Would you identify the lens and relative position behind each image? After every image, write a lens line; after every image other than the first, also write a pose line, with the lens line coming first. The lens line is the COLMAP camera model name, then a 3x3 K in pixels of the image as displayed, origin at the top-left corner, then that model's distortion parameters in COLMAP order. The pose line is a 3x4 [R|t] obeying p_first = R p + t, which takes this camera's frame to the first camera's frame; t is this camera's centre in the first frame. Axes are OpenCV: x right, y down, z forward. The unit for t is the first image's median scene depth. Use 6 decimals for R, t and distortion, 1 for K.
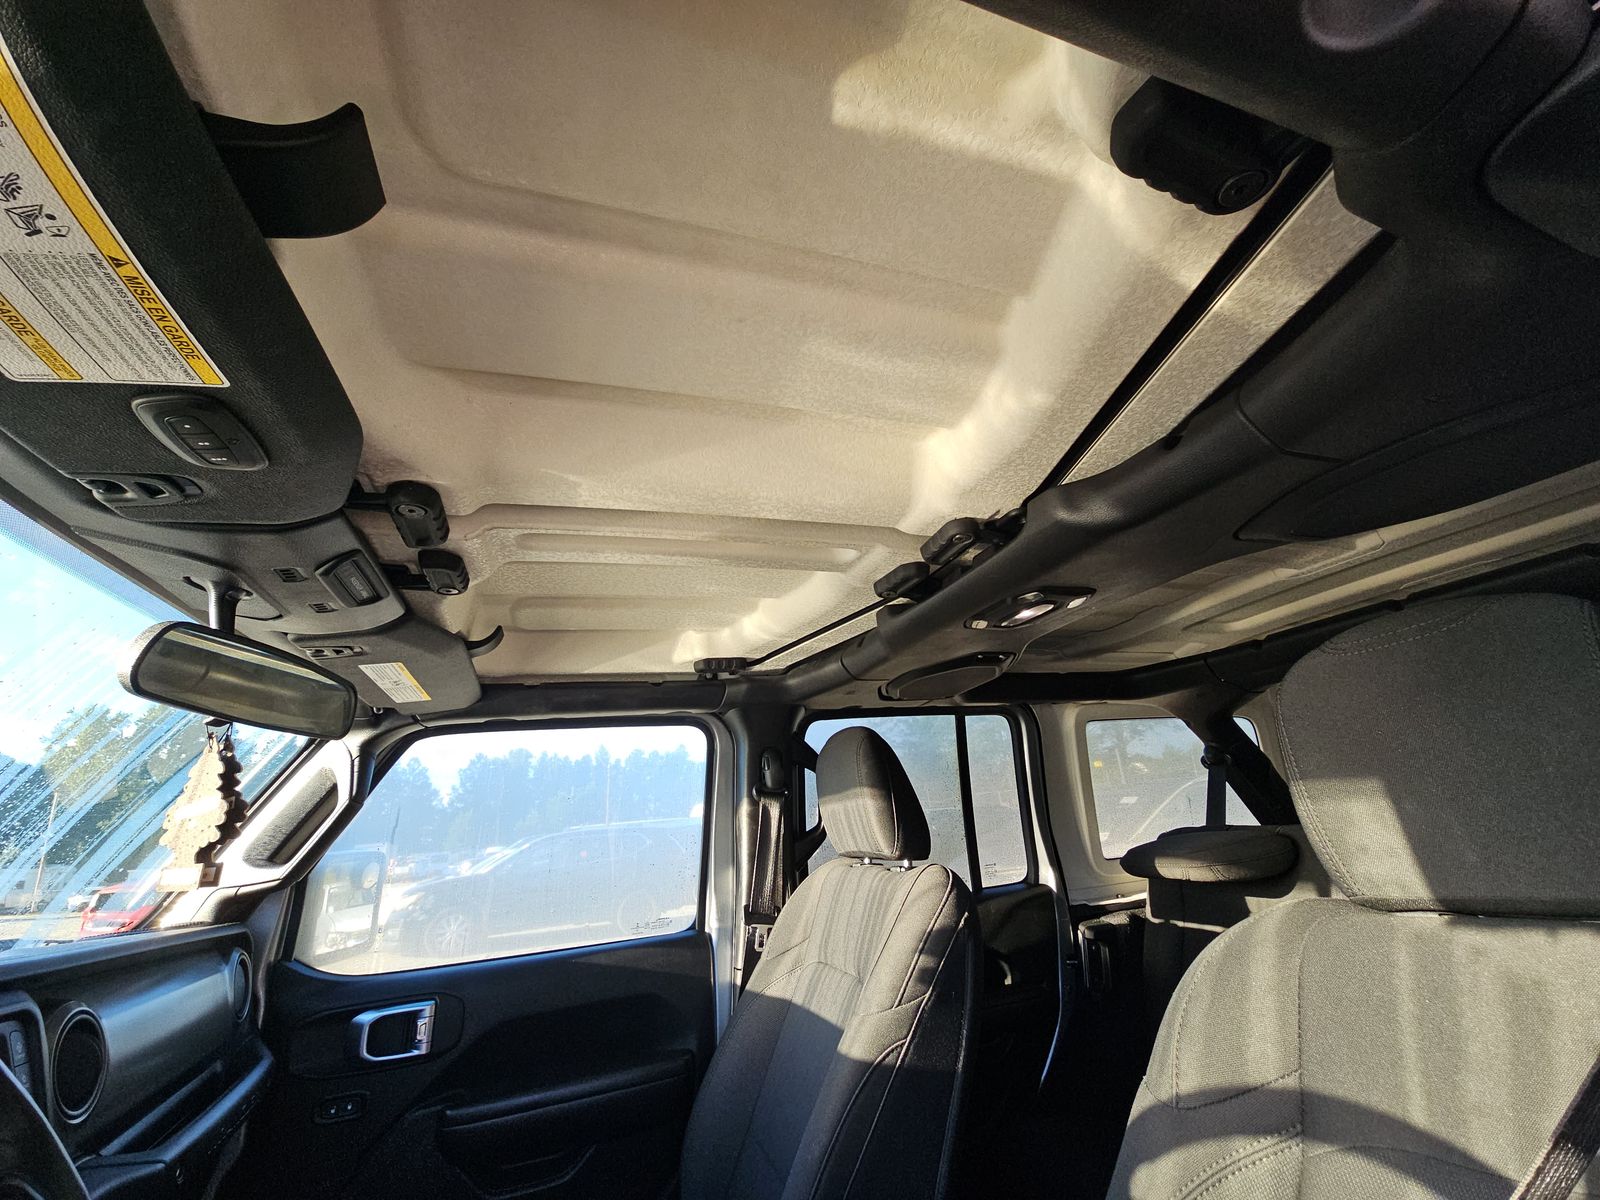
lens RADIAL K [[655.8, 0, 804.7], [0, 655.8, 576.1], [0, 0, 1]] dist [-0.000694, -0.000320]
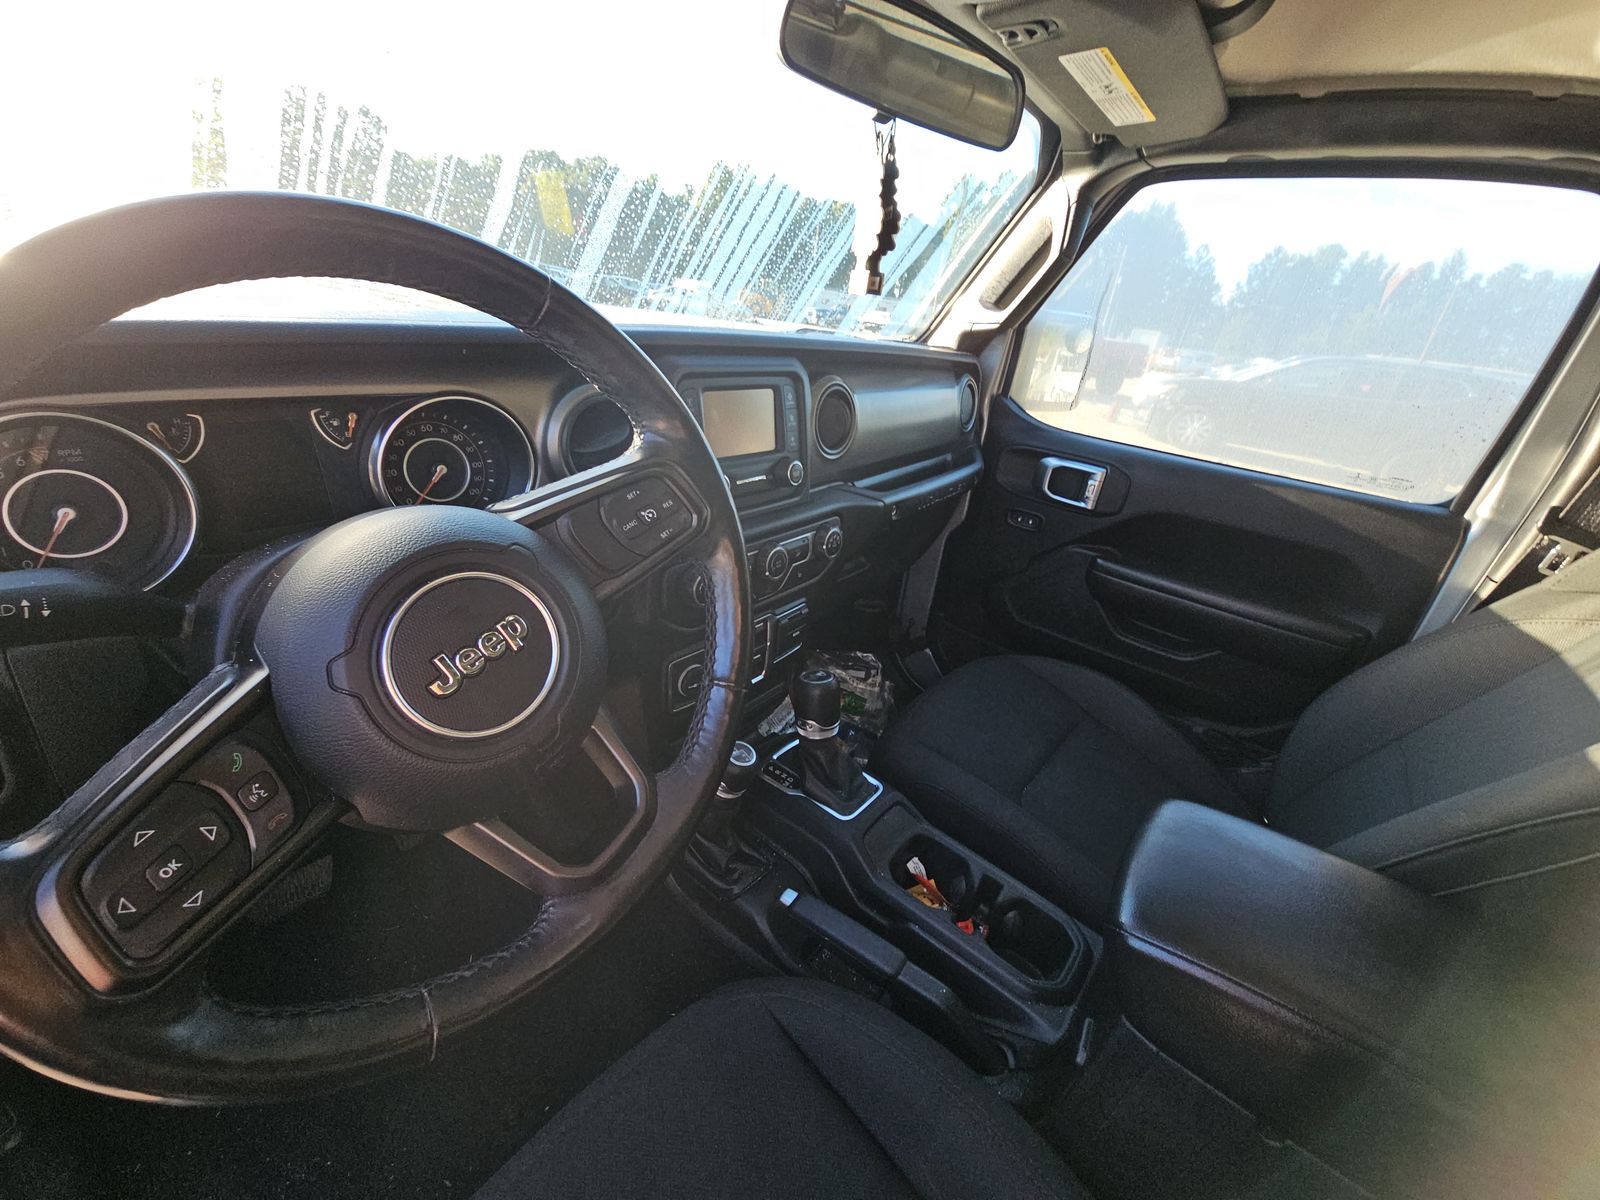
lens RADIAL K [[649.8, 0, 812.5], [0, 649.8, 588.3], [0, 0, 1]] dist [0.011712, -0.008531]
pose [[0.516851, 0.470498, -0.715190, 0.028704], [0.141788, 0.776842, 0.613524, 0.089046], [0.844252, -0.418506, 0.334801, 0.174976]]
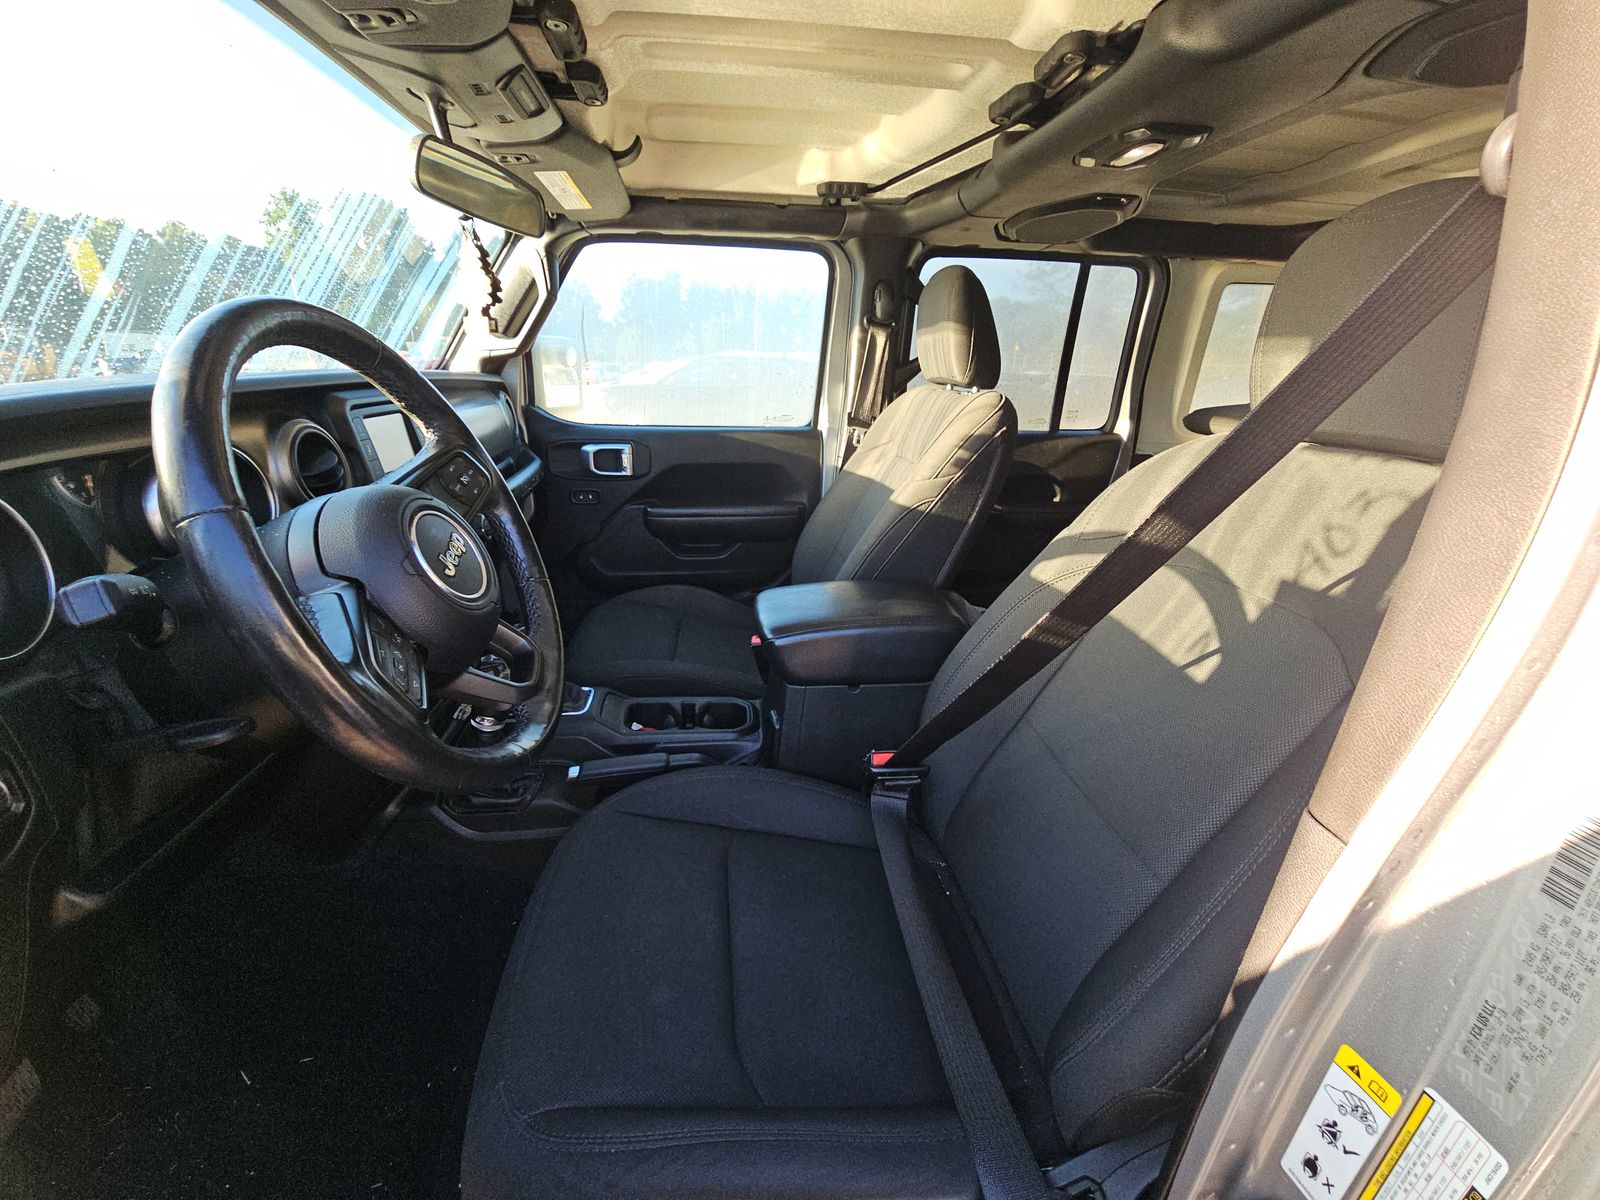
lens RADIAL K [[674.5, 0, 806.4], [0, 674.5, 602.1], [0, 0, 1]] dist [0.000652, 0.000049]
pose [[0.972647, 0.166837, -0.161626, 0.116834], [-0.025454, 0.768164, 0.639747, -0.052623], [0.230889, -0.618134, 0.751399, -0.255228]]
